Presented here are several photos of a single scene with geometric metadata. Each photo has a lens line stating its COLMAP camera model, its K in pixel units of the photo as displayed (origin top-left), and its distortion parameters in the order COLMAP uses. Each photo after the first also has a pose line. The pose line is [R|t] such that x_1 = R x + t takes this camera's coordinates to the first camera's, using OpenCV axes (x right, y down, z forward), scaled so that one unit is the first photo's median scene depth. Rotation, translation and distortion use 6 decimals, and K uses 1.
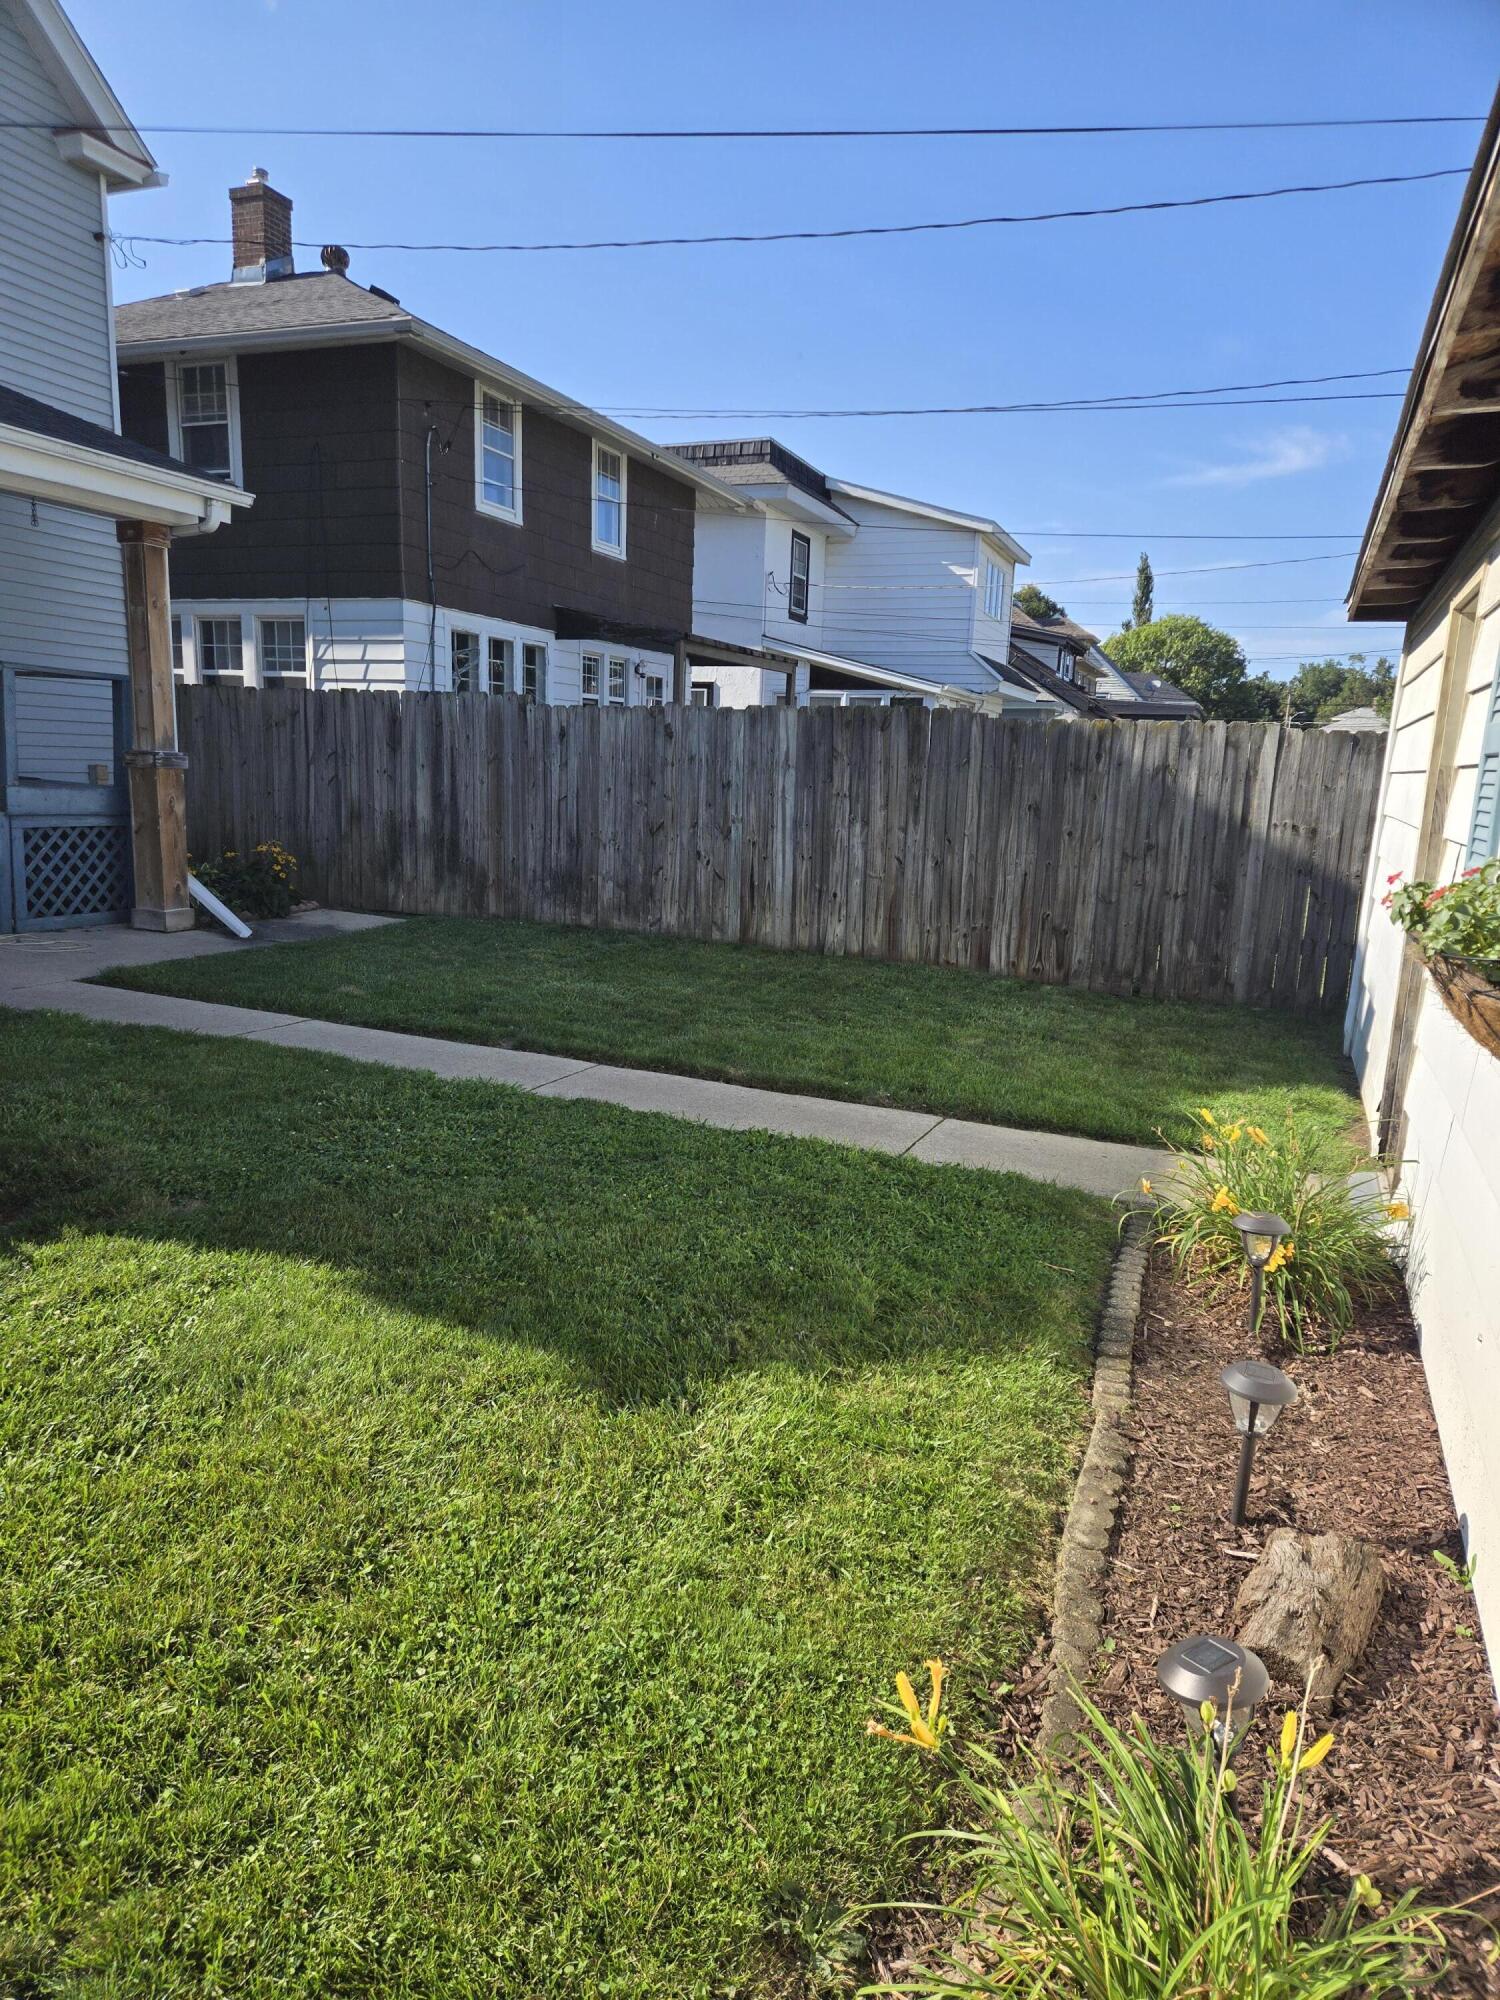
lens RADIAL K [[1325.1, 0, 717.2], [0, 1325.1, 1008.8], [0, 0, 1]] dist [0.084416, -0.066440]
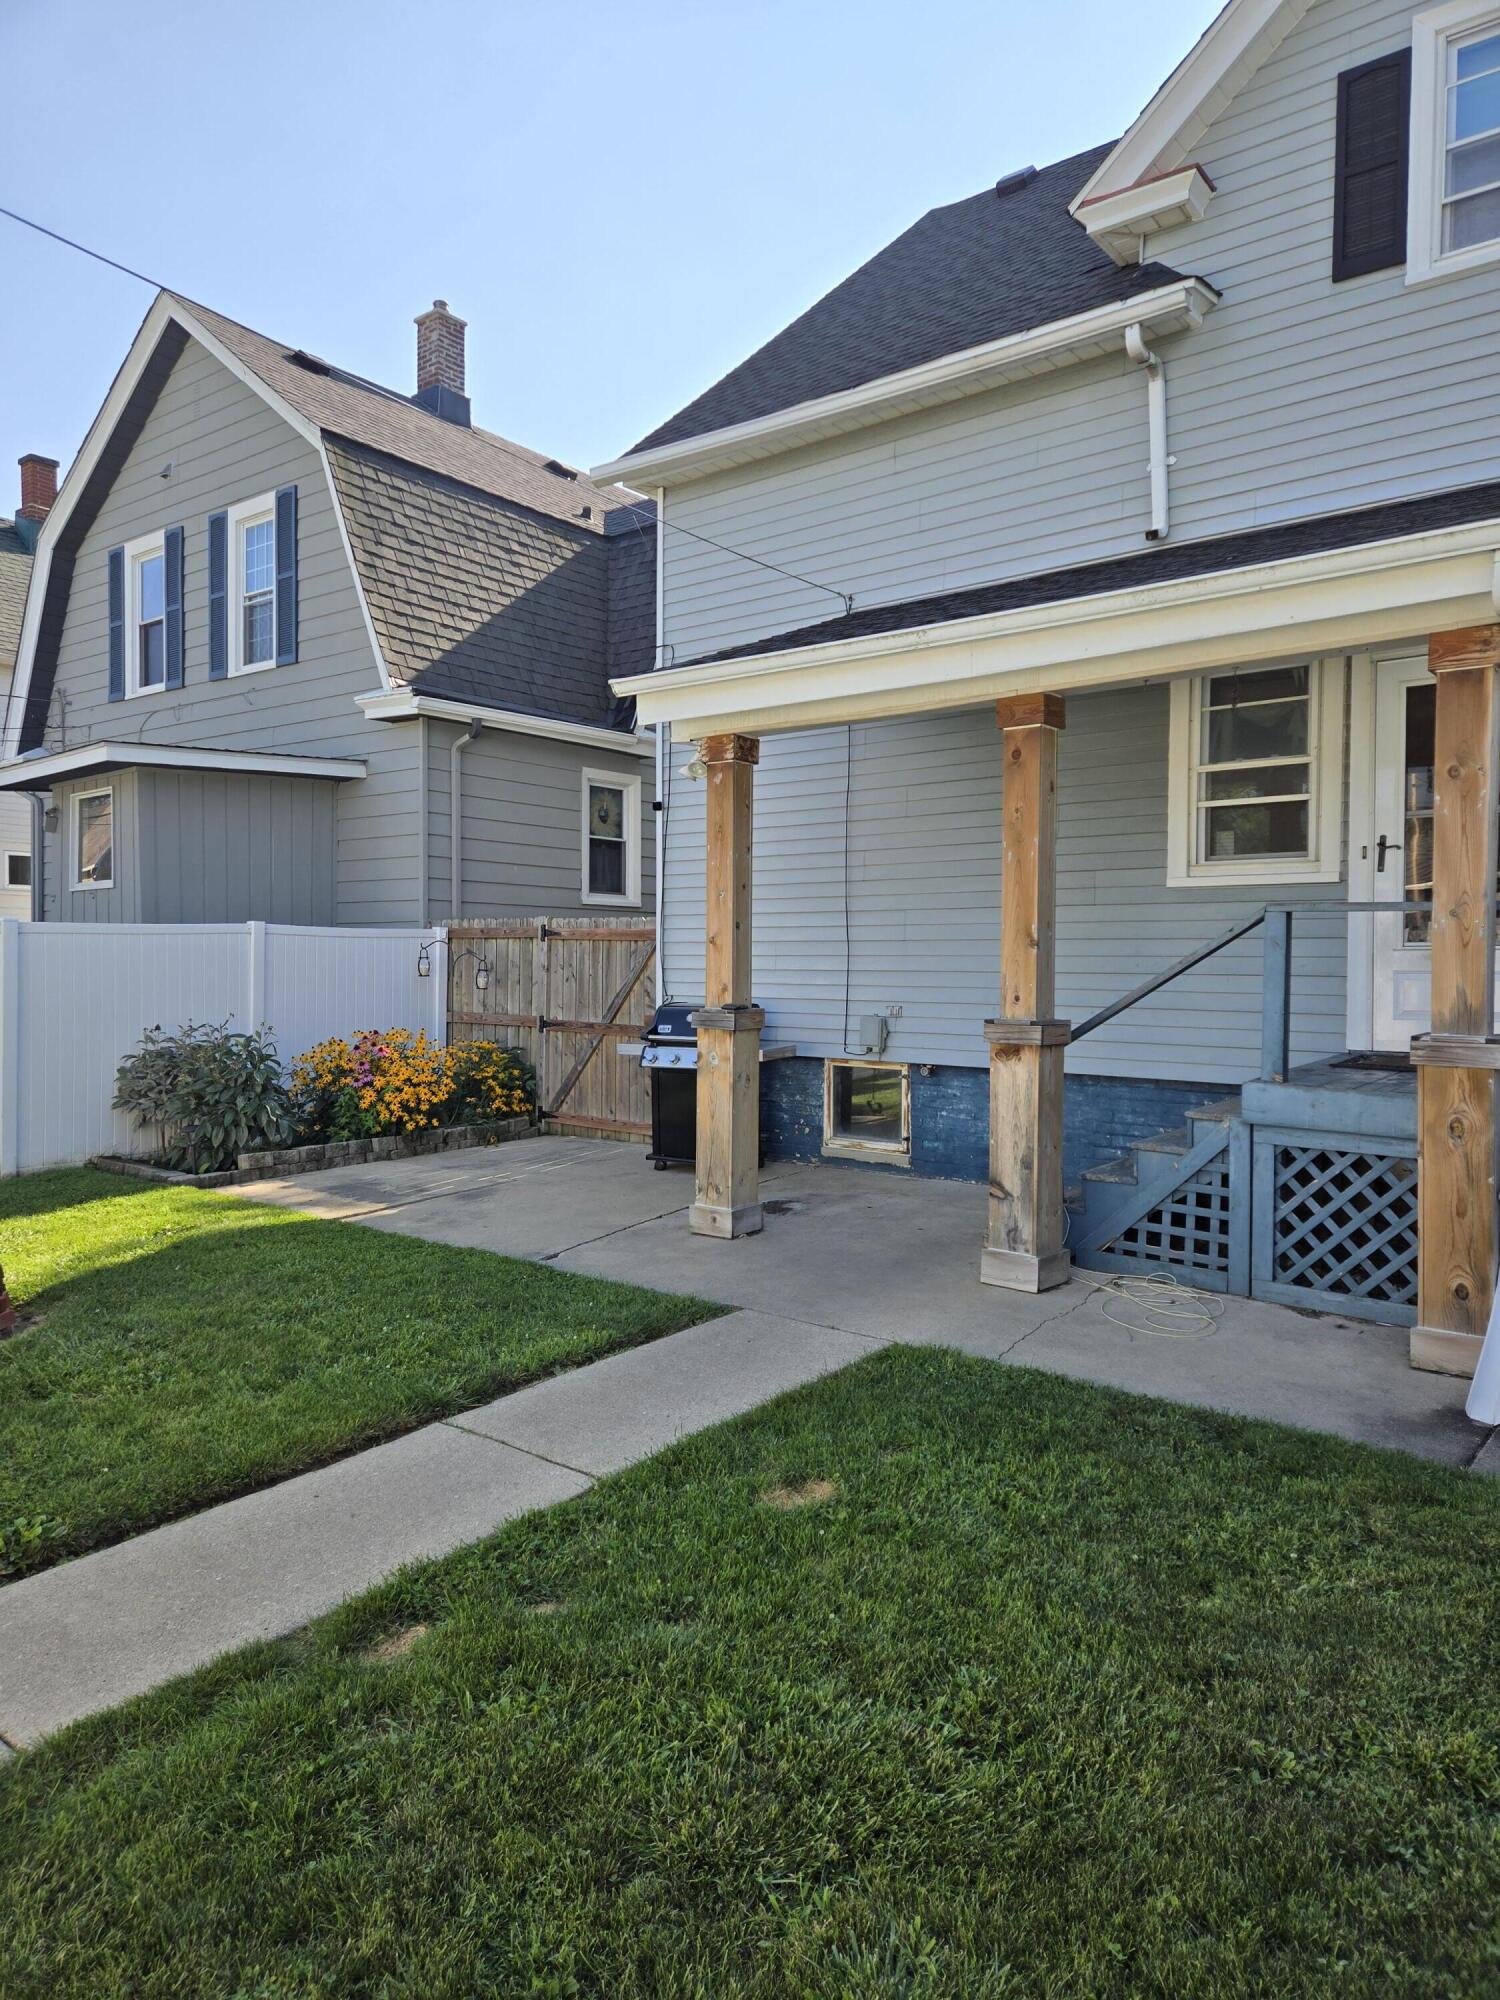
lens RADIAL K [[1315.4, 0, 753.6], [0, 1315.4, 983.5], [0, 0, 1]] dist [0.080316, -0.060585]
pose [[-0.263437, -0.015904, -0.964546, 0.268039], [-0.188254, 0.981488, 0.035232, -0.267350], [0.946130, 0.190861, -0.261554, 1.311208]]
